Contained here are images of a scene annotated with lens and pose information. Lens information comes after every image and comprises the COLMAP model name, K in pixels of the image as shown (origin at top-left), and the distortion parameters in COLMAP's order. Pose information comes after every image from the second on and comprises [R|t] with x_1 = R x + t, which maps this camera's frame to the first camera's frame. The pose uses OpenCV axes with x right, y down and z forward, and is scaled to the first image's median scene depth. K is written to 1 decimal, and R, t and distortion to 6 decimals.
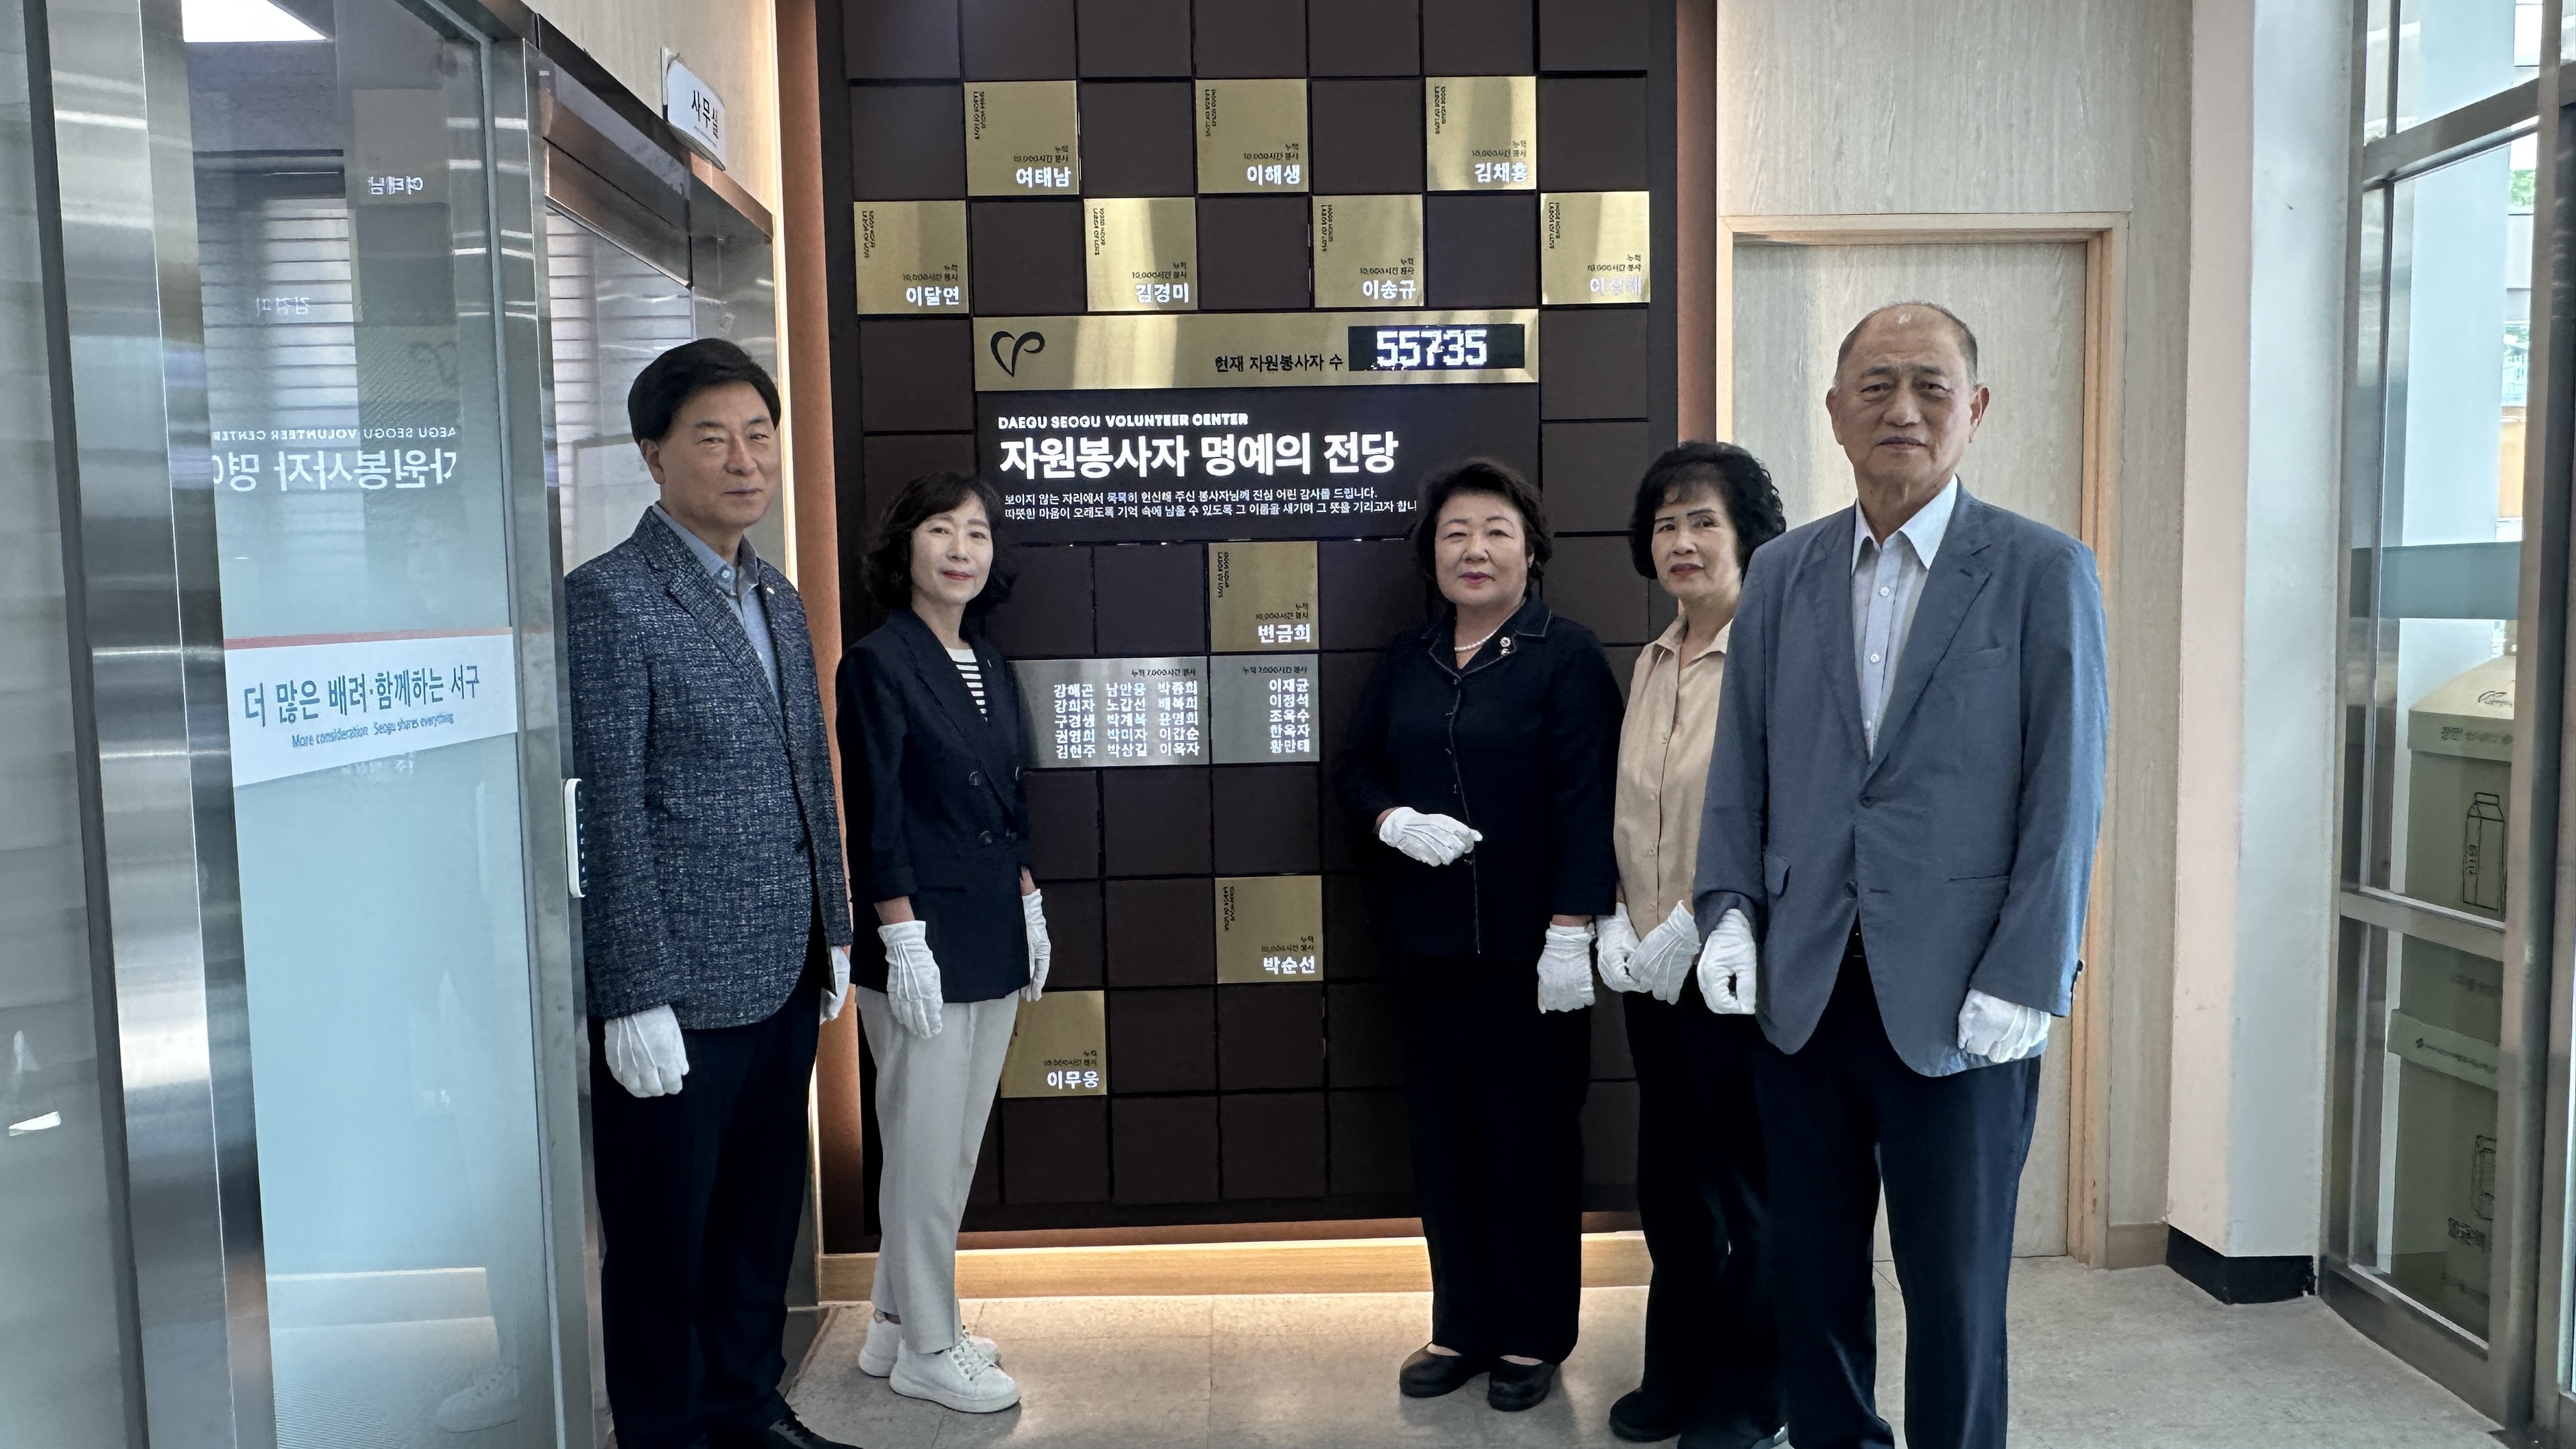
lens RADIAL K [[1803.7, 0, 1284.0], [0, 1803.7, 743.7], [0, 0, 1]] dist [0.002365, 0.002348]
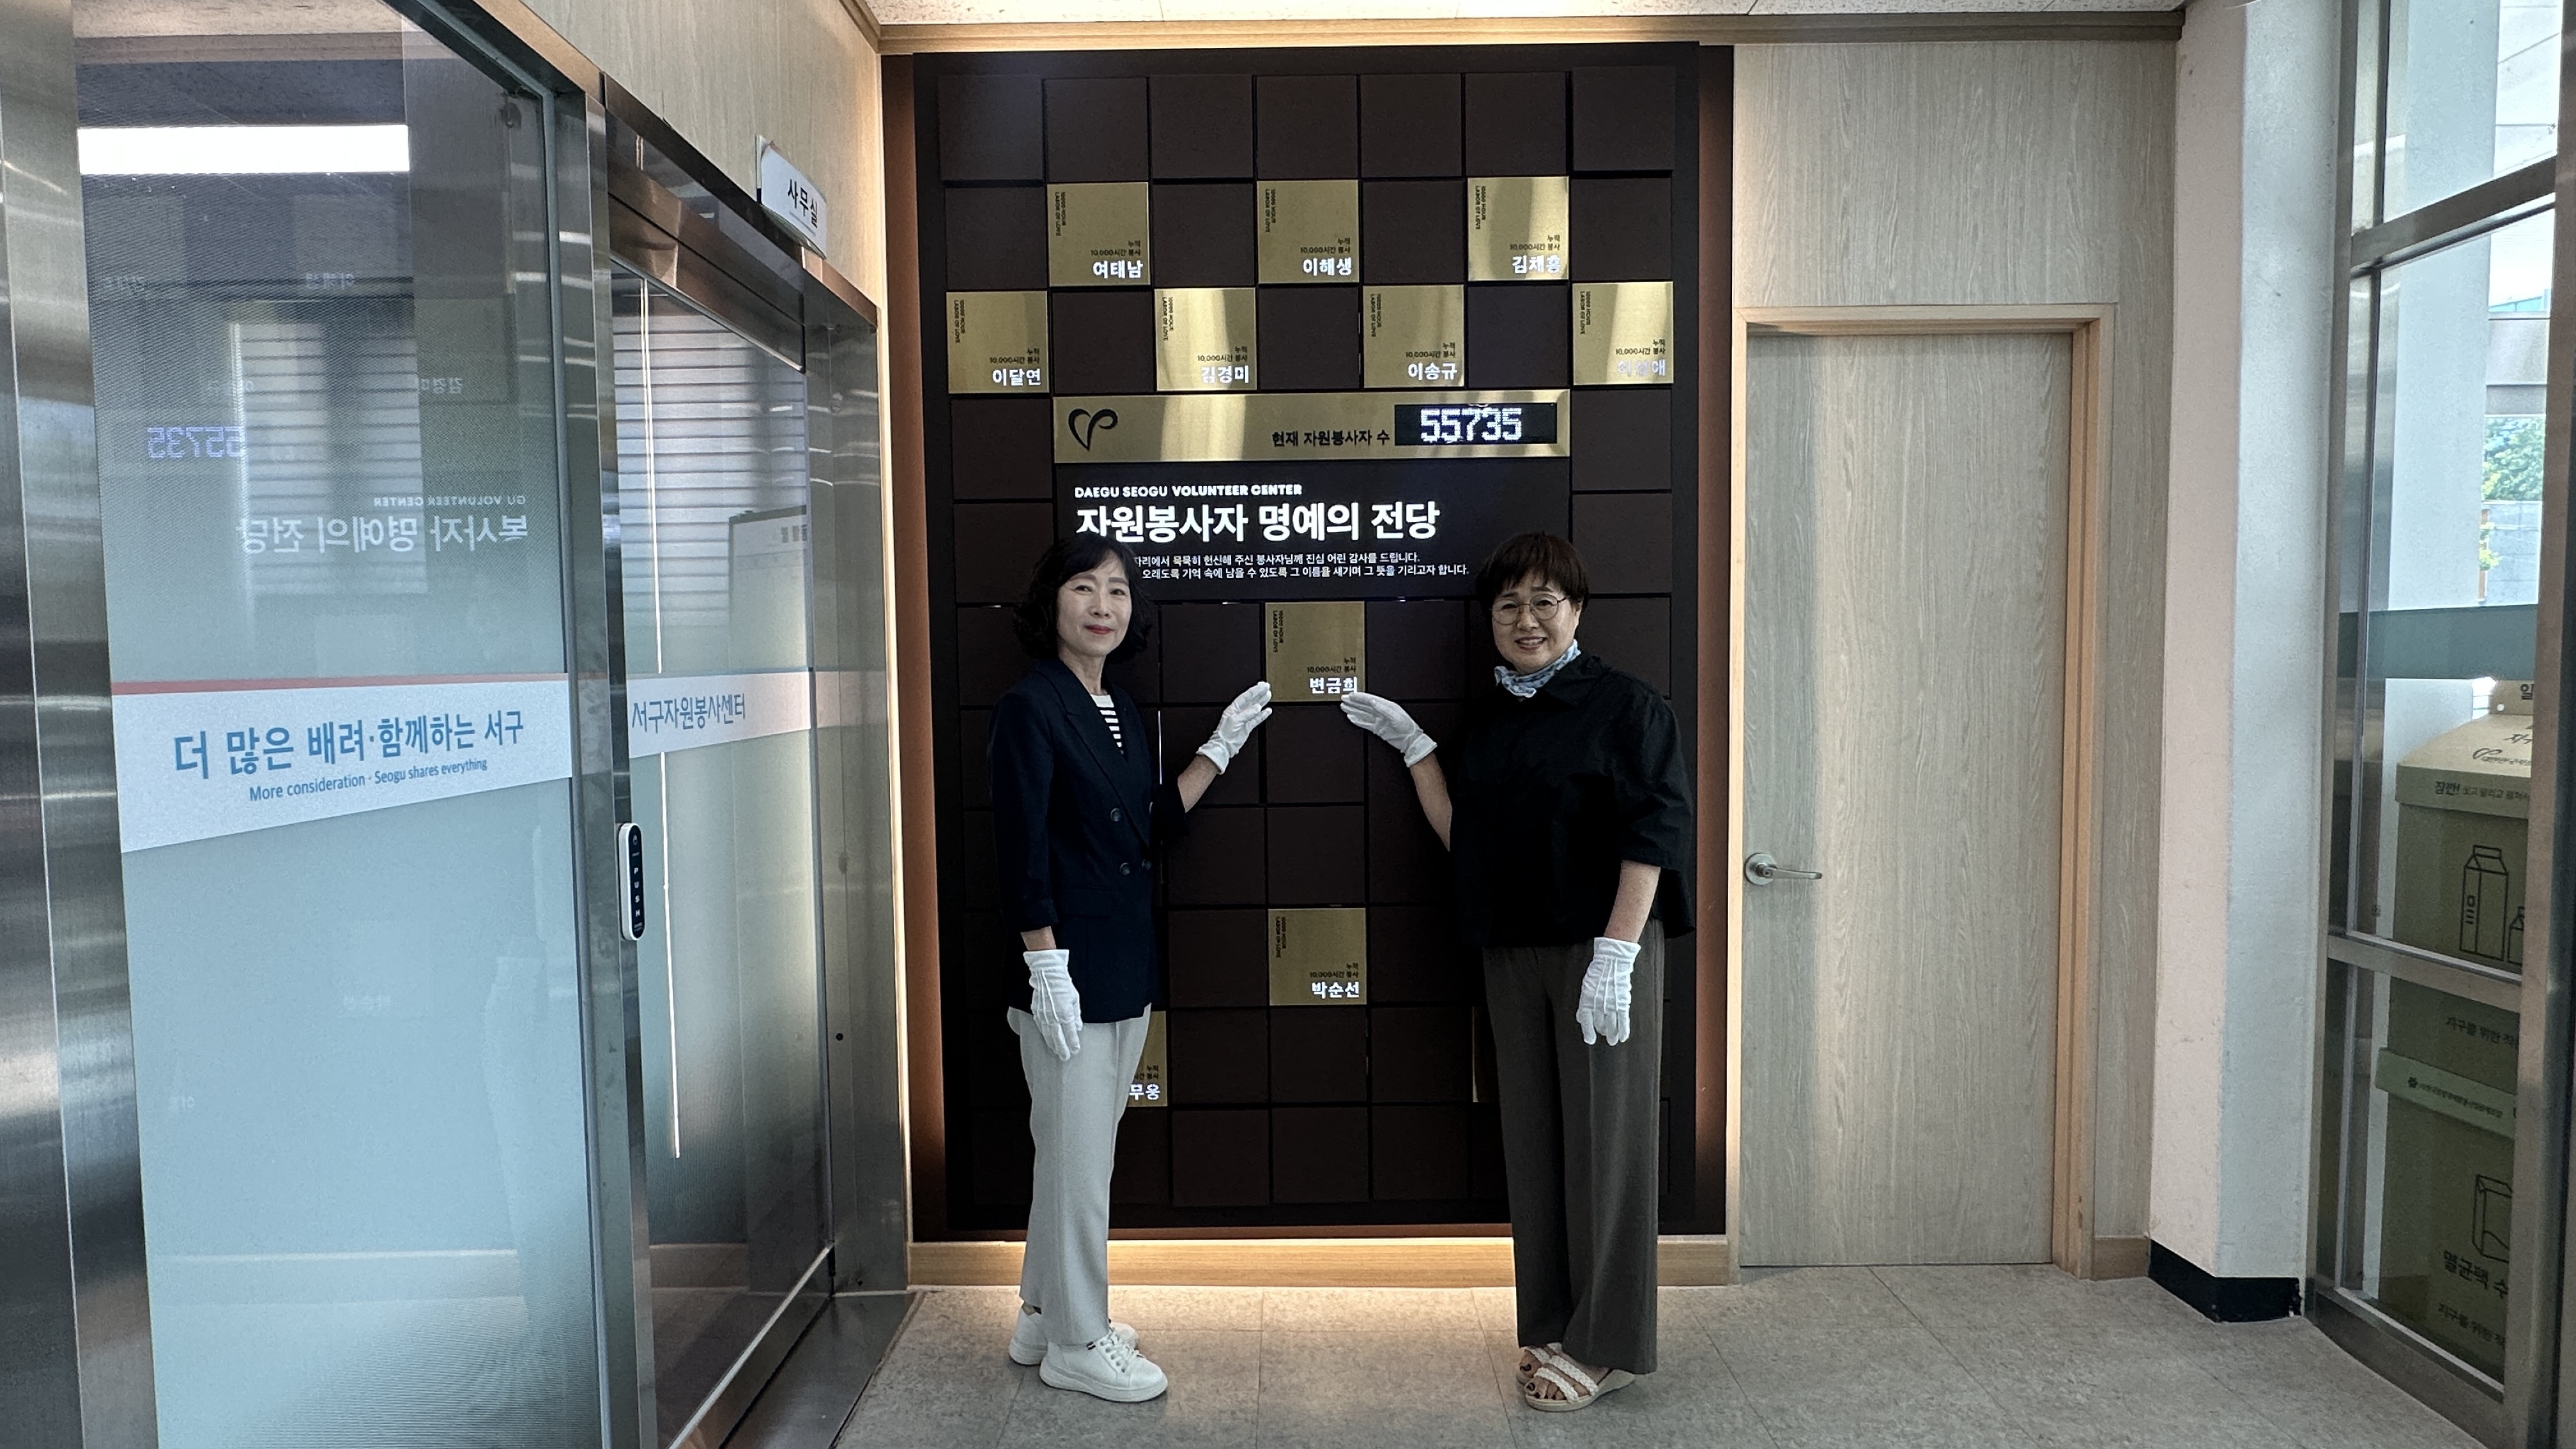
lens RADIAL K [[1353.0, 0, 1280.6], [0, 1353.0, 714.1], [0, 0, 1]] dist [0.008172, 0.000667]
pose [[0.999122, 0.008203, -0.041089, 0.001894], [-0.009832, 0.999167, -0.039613, -0.010993], [0.040729, 0.039983, 0.998370, 0.182789]]
